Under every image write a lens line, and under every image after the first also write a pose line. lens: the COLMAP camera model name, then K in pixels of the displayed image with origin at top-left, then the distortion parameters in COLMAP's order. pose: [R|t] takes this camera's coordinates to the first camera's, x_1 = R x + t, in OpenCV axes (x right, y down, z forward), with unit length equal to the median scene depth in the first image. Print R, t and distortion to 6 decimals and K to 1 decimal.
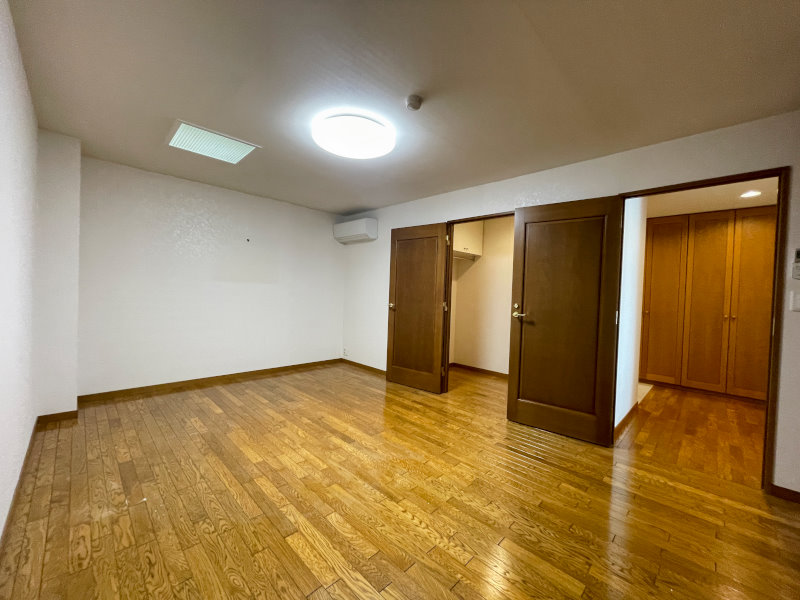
lens RADIAL K [[322.3, 0, 399.3], [0, 322.3, 295.9], [0, 0, 1]] dist [-0.001819, -0.000414]
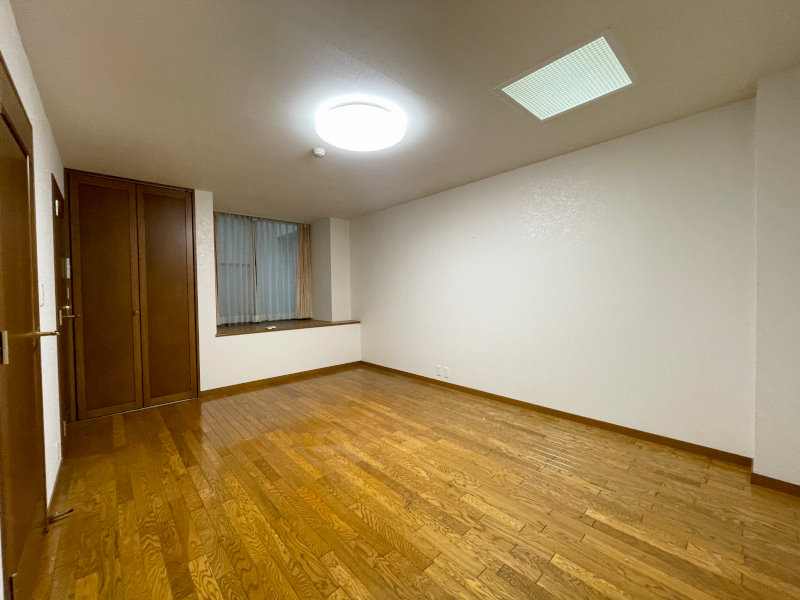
lens RADIAL K [[322.3, 0, 398.6], [0, 322.3, 298.8], [0, 0, 1]] dist [-0.001819, -0.000414]
pose [[-0.998714, -0.019263, 0.046894, -0.293244], [-0.017493, 0.999130, 0.037864, -0.035014], [-0.047582, 0.036995, -0.998182, 1.893827]]
